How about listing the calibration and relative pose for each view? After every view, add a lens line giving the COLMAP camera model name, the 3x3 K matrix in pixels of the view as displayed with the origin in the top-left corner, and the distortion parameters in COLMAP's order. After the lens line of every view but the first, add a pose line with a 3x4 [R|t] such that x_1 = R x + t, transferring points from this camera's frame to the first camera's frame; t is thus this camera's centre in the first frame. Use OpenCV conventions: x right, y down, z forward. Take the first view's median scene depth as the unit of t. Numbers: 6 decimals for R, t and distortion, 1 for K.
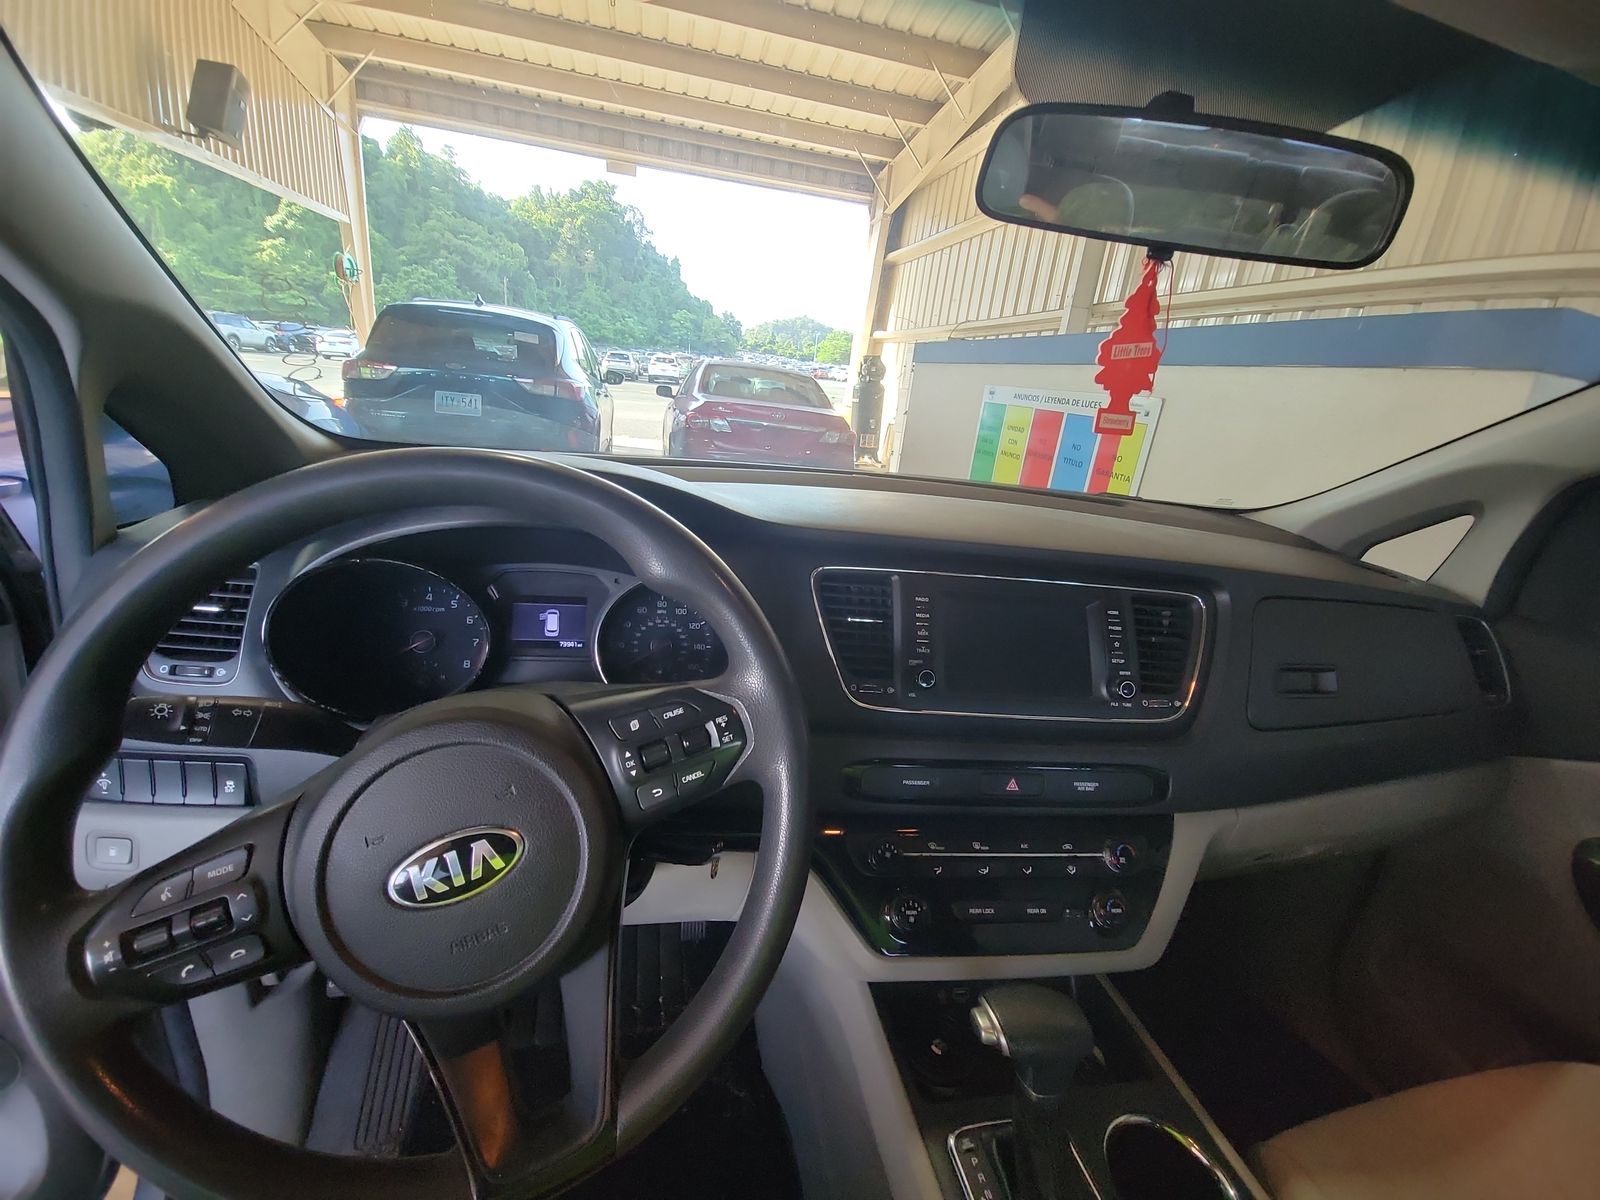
lens RADIAL K [[651.7, 0, 800.0], [0, 651.7, 600.0], [0, 0, 1]] dist [0.000647, -0.000425]
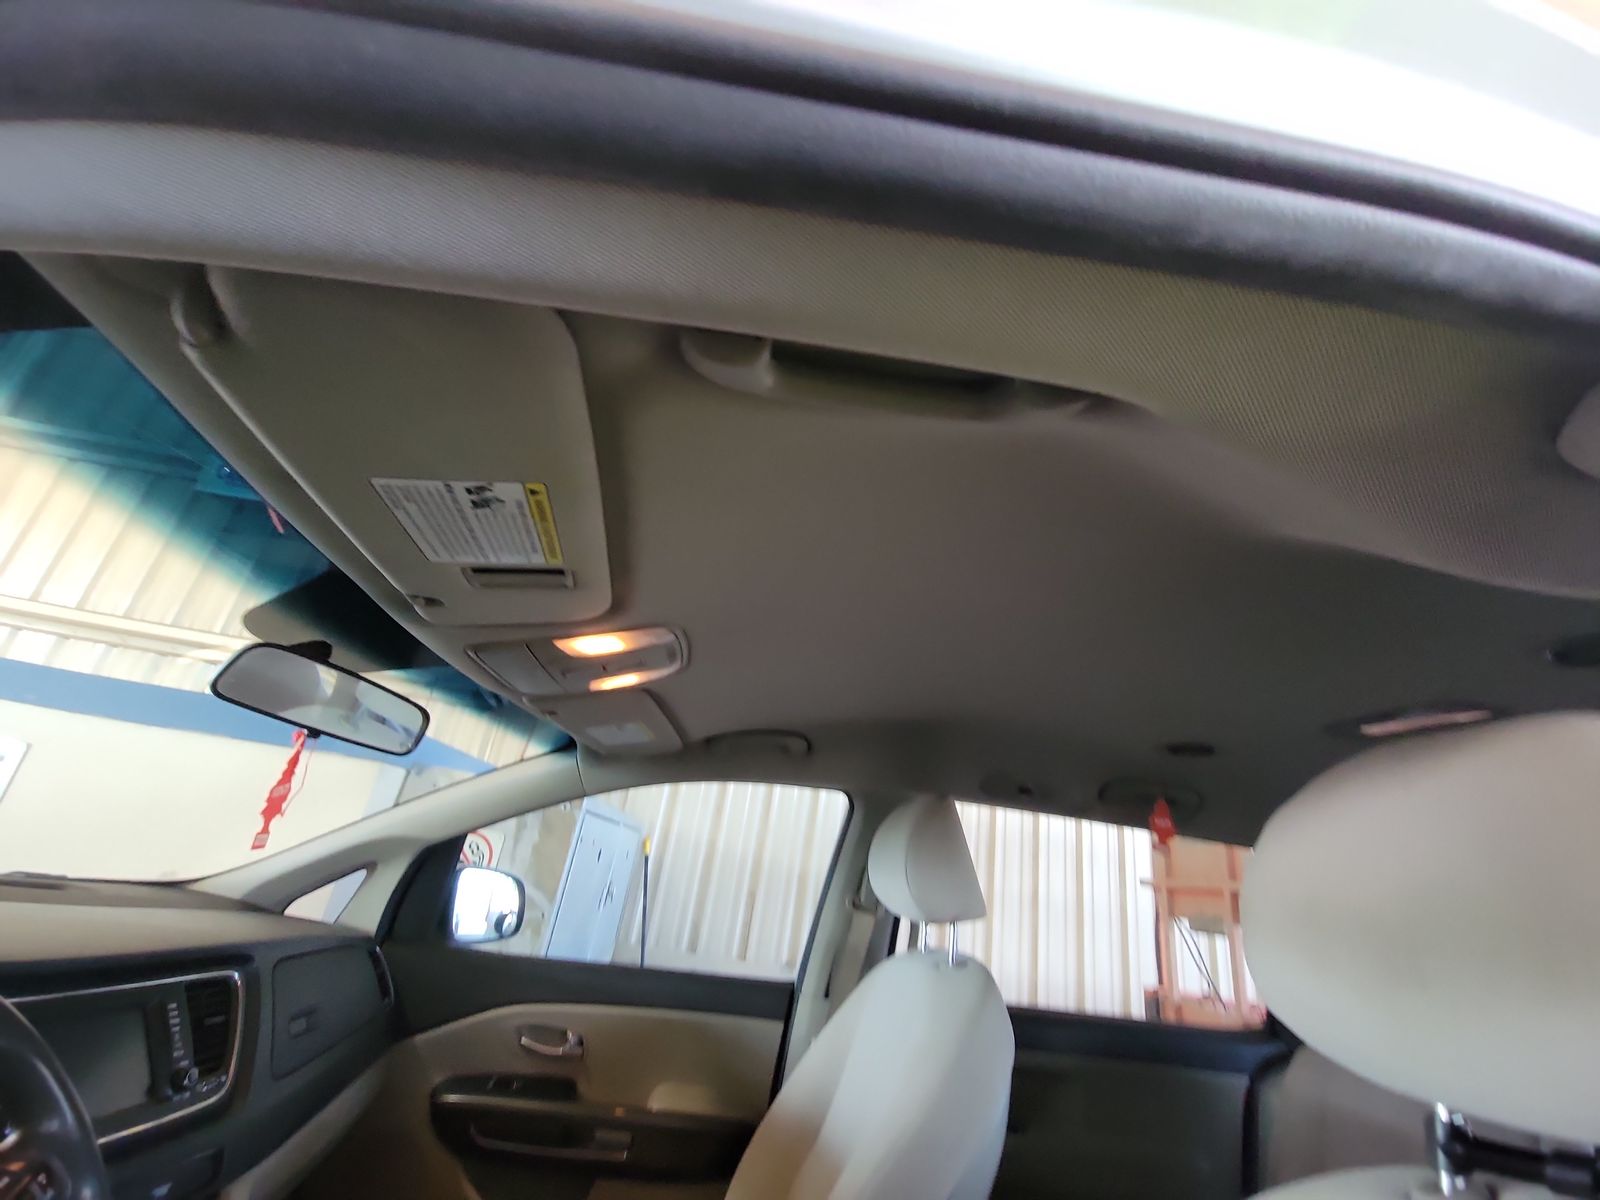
lens RADIAL K [[651.0, 0, 797.1], [0, 651.0, 575.2], [0, 0, 1]] dist [0.000587, -0.013407]
pose [[0.107172, 0.315040, 0.943008, -0.800976], [0.216309, 0.918363, -0.331390, -0.080959], [-0.970425, 0.239497, 0.030277, -0.260757]]
